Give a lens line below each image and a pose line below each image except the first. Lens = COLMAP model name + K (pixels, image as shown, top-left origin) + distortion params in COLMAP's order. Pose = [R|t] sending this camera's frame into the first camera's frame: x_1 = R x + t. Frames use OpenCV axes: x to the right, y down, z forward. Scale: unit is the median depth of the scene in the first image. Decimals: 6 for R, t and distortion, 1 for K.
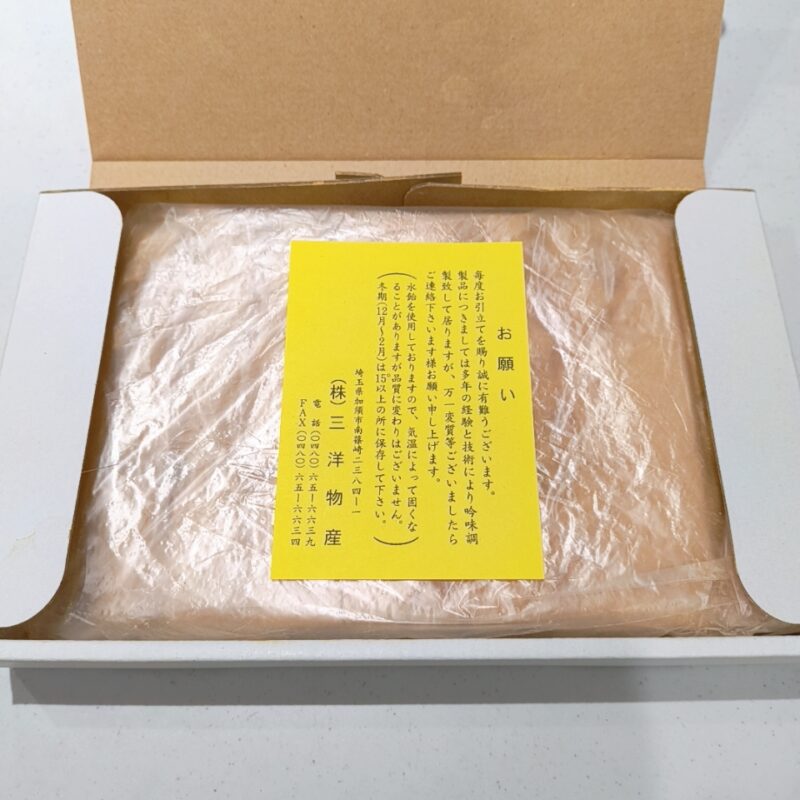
lens RADIAL K [[3351.9, 0, 402.0], [0, 3351.9, 403.9], [0, 0, 1]] dist [-1.252776, 0.000000]
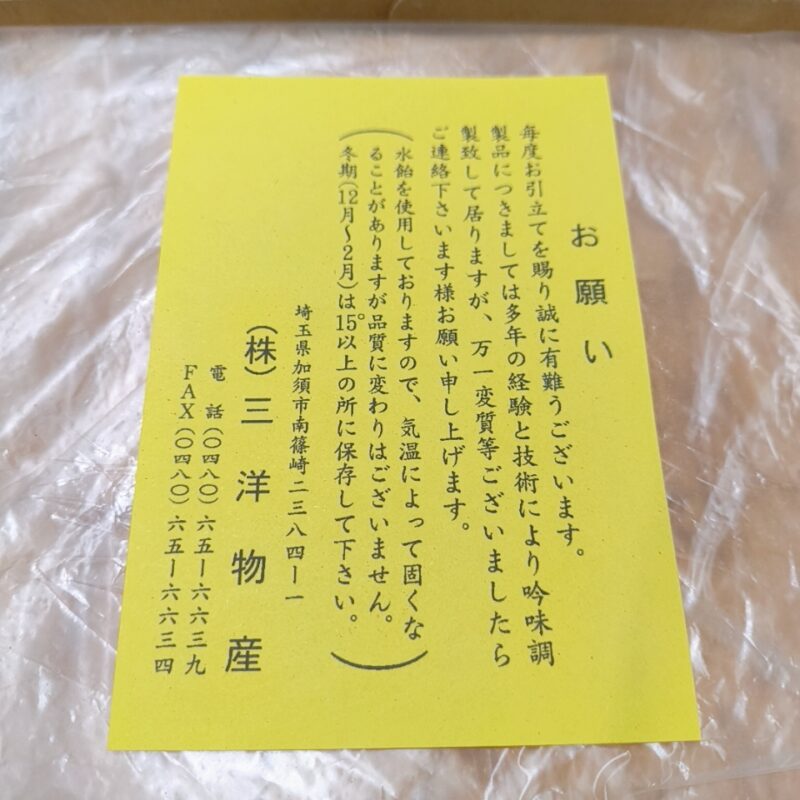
lens RADIAL K [[3351.9, 0, 395.9], [0, 3351.9, 392.4], [0, 0, 1]] dist [-1.252776, 0.000000]
pose [[0.999913, -0.013120, 0.001249, 0.000420], [0.013124, 0.999908, -0.003462, 0.004848], [-0.001204, 0.003478, 0.999993, 0.501089]]
